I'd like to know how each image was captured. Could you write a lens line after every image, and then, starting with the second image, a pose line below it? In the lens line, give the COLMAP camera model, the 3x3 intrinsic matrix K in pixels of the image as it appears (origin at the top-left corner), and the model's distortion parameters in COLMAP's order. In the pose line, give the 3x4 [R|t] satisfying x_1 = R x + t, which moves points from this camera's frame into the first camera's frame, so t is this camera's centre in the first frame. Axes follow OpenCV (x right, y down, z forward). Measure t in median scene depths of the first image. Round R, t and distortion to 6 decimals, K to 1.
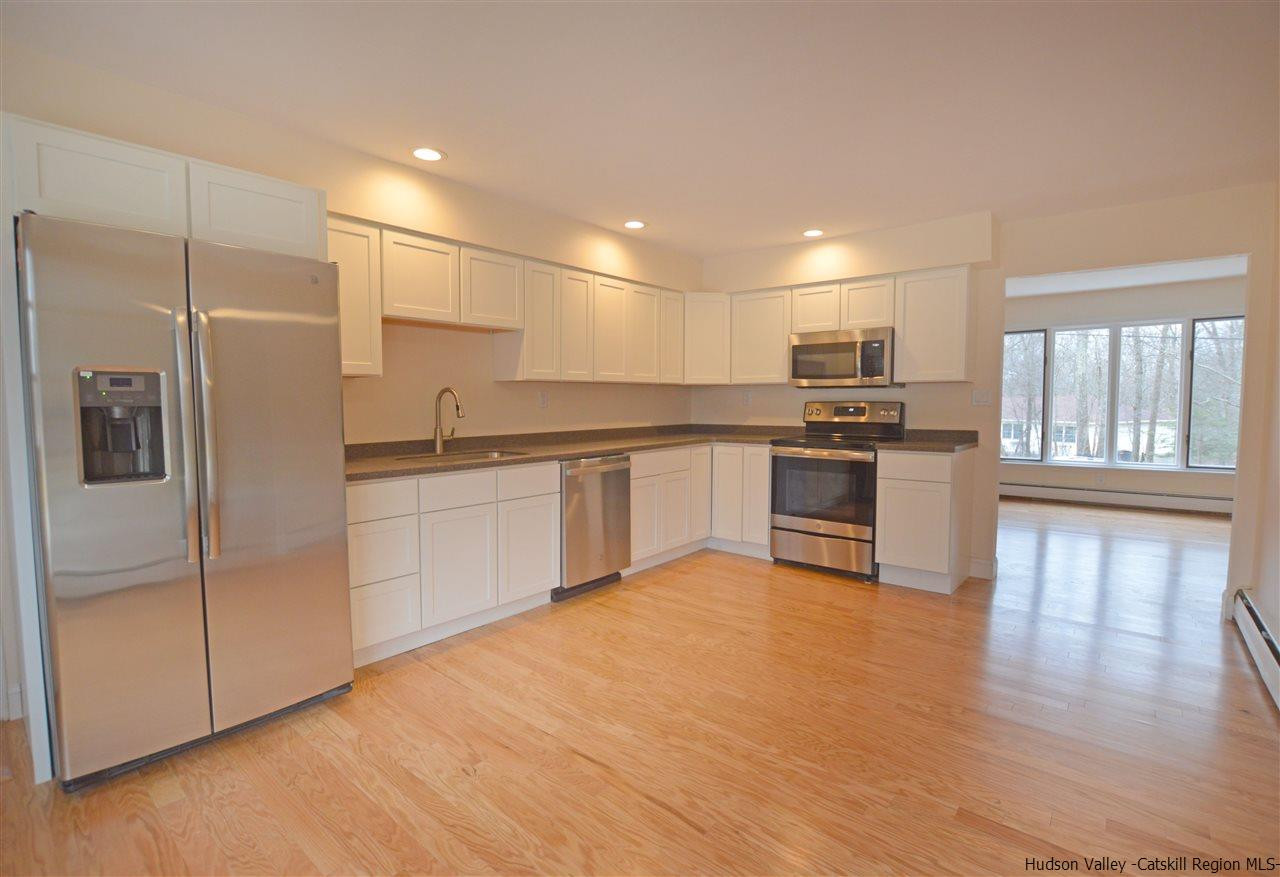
lens RADIAL K [[595.8, 0, 624.0], [0, 595.8, 438.2], [0, 0, 1]] dist [-0.028940, 0.000049]
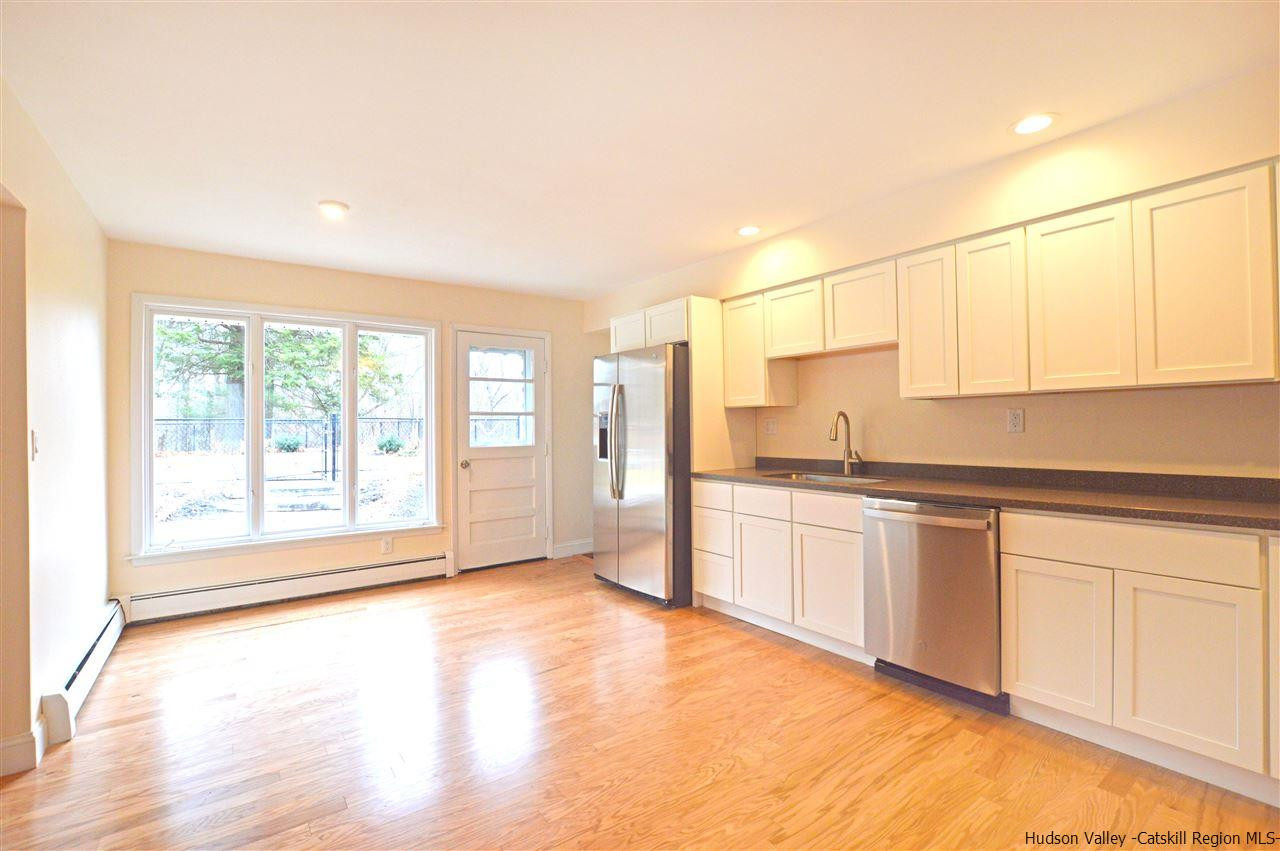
lens RADIAL K [[572.7, 0, 646.1], [0, 572.7, 423.3], [0, 0, 1]] dist [-0.038179, 0.007647]
pose [[-0.217394, -0.002807, -0.976080, 0.651462], [-0.054434, 0.998474, 0.009252, -0.047670], [0.974565, 0.055144, -0.217215, 0.770344]]
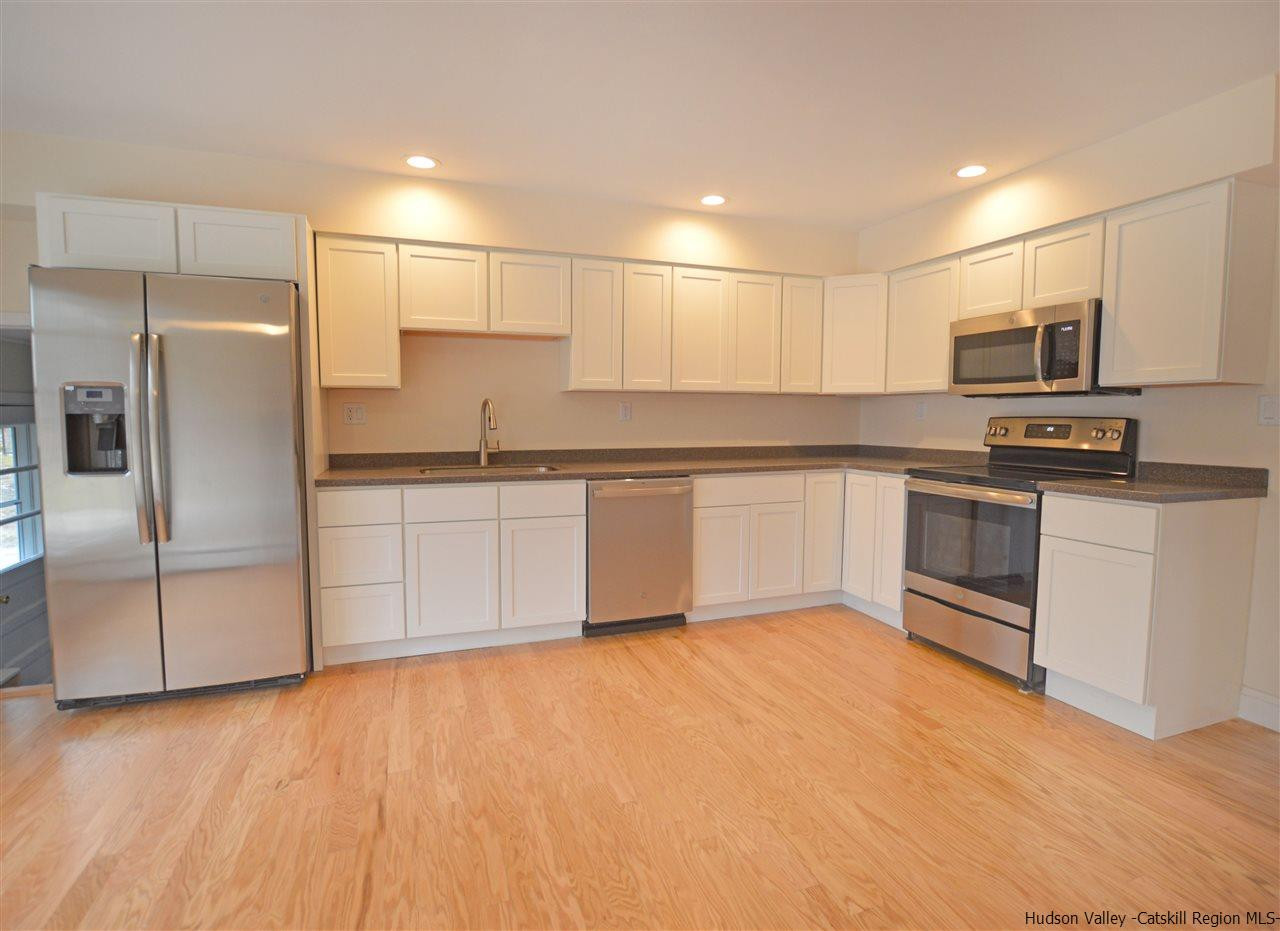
lens RADIAL K [[625.9, 0, 630.4], [0, 625.9, 463.1], [0, 0, 1]] dist [-0.025569, 0.000082]
pose [[0.871472, 0.042194, -0.488626, 0.360762], [-0.036626, 0.999109, 0.020952, -0.008374], [0.489075, -0.000363, 0.872242, 0.190473]]
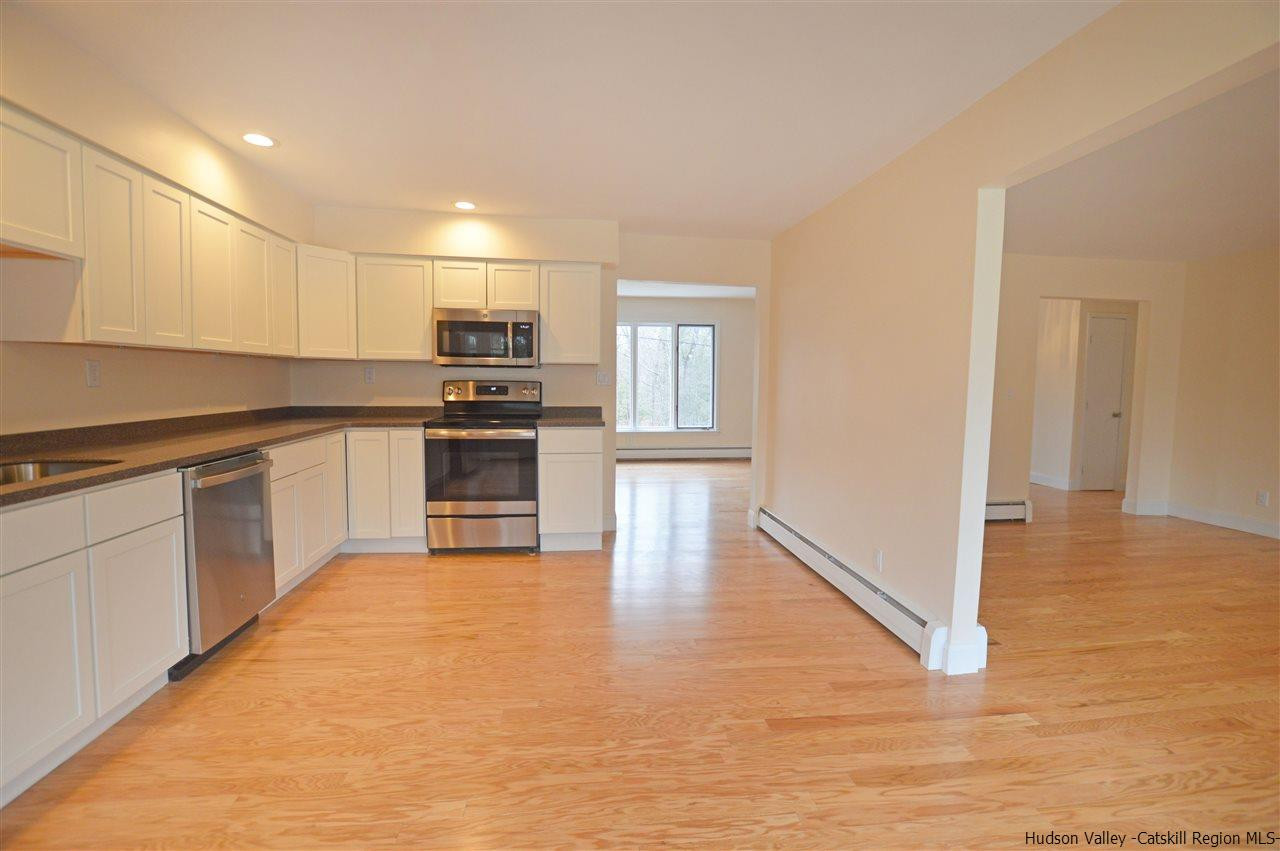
lens RADIAL K [[572.7, 0, 646.1], [0, 572.7, 423.3], [0, 0, 1]] dist [-0.038179, 0.007647]
pose [[0.667168, -0.044448, 0.743580, -0.197267], [0.032636, 0.999004, 0.030434, -0.011949], [-0.744192, 0.003963, 0.667954, 0.177150]]
